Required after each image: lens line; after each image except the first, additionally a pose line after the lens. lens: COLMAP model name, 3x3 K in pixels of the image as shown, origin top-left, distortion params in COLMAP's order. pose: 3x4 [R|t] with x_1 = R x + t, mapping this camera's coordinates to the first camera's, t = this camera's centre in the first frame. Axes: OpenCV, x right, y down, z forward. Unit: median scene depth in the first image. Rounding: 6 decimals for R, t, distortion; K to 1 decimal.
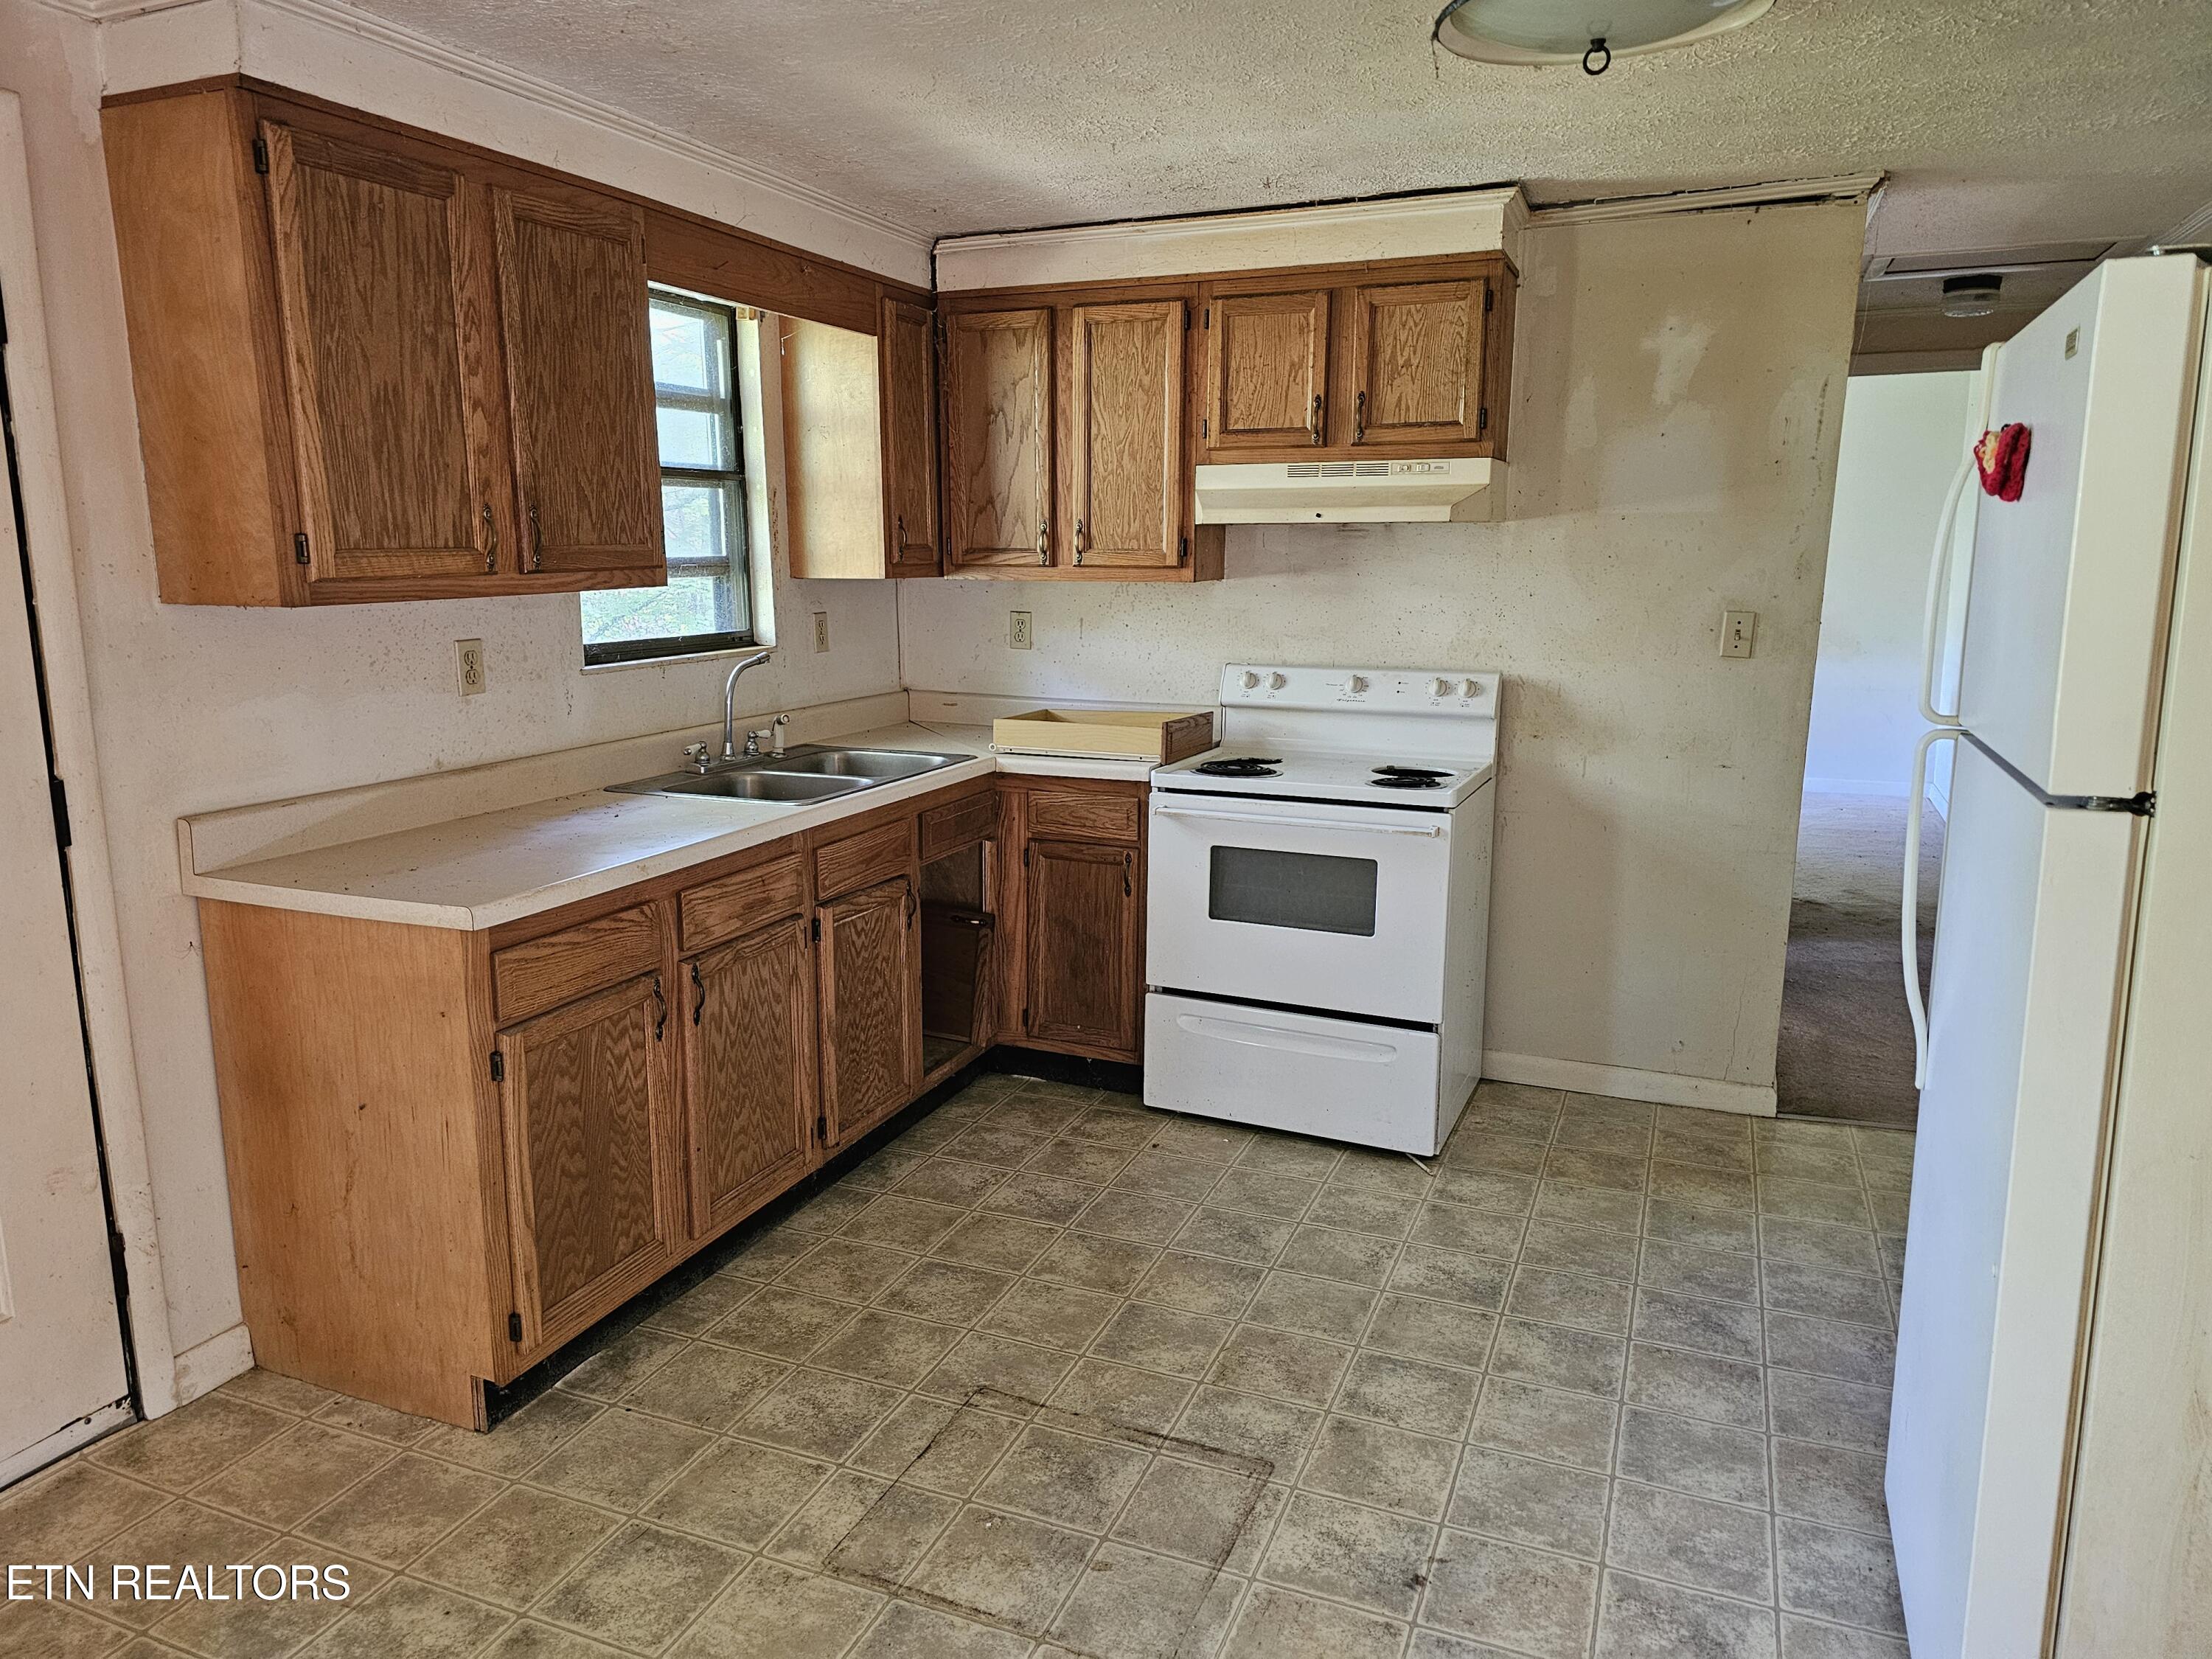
lens RADIAL K [[1492.9, 0, 1079.0], [0, 1492.9, 834.2], [0, 0, 1]] dist [0.106191, -0.094354]
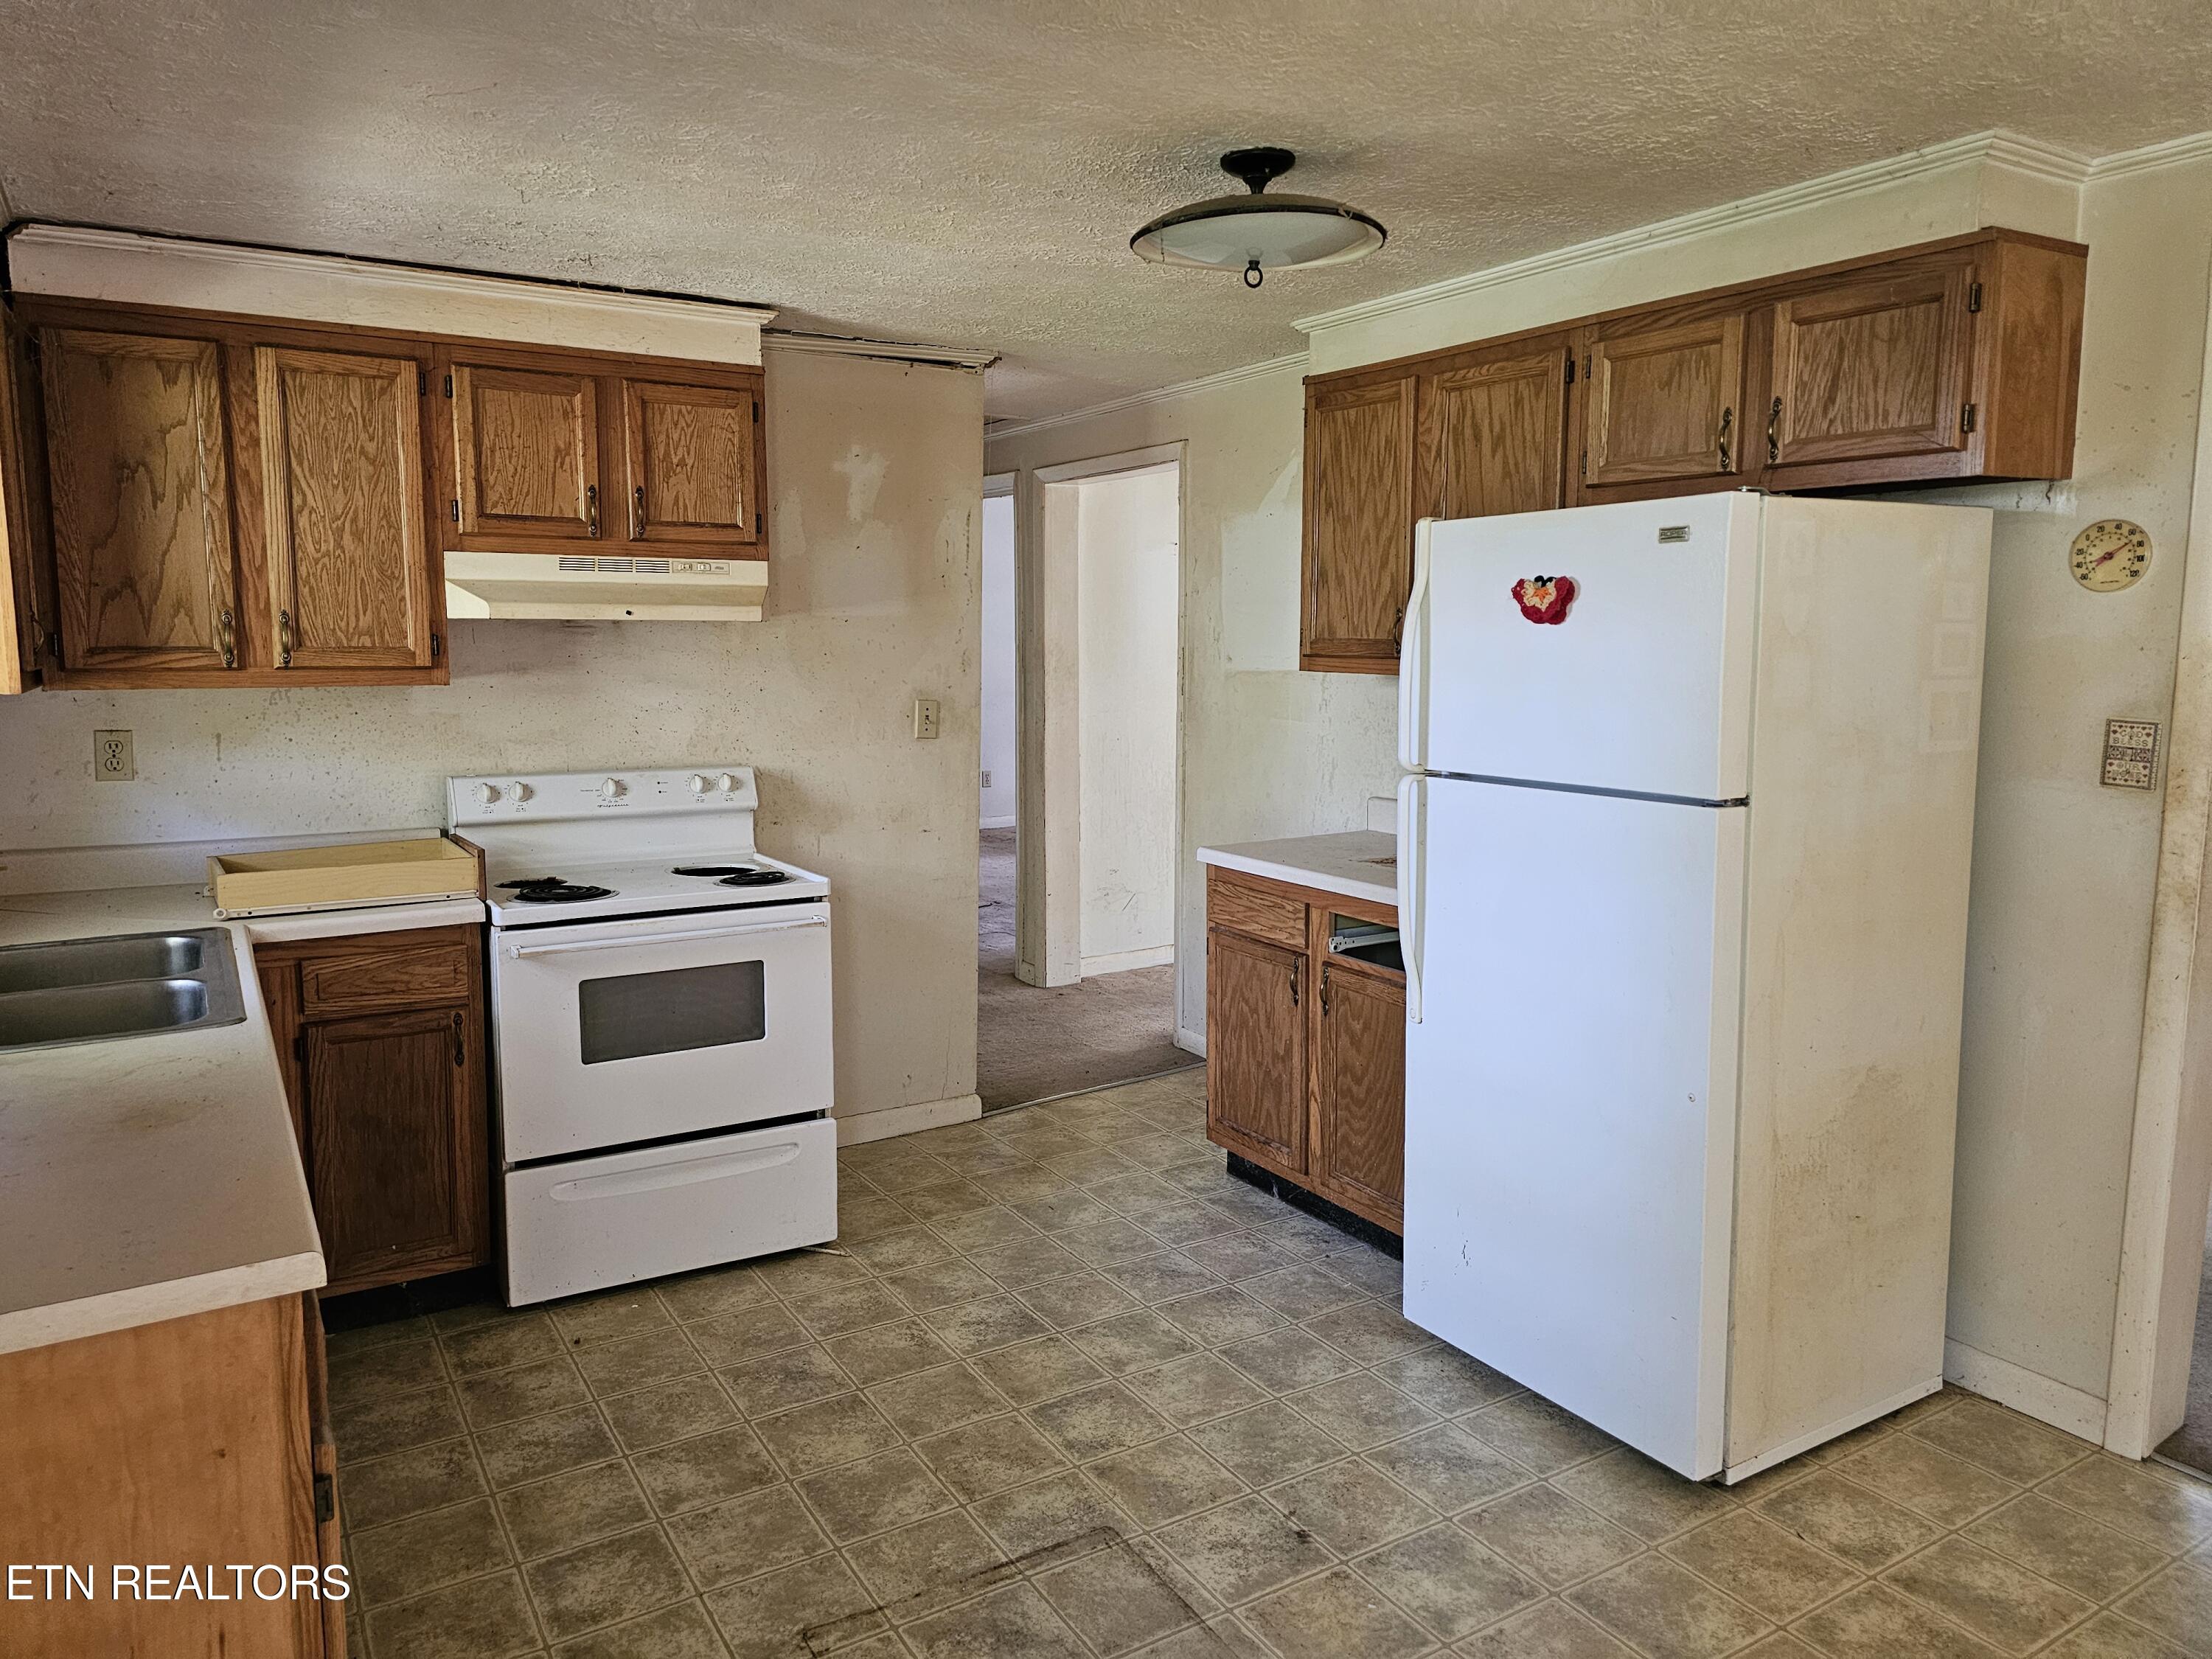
lens RADIAL K [[1492.9, 0, 1079.0], [0, 1492.9, 834.2], [0, 0, 1]] dist [0.106191, -0.094354]
pose [[0.596170, -0.112431, 0.794947, -0.433072], [0.153276, 0.987873, 0.024767, -0.054877], [-0.788091, 0.107081, 0.606174, 0.217922]]
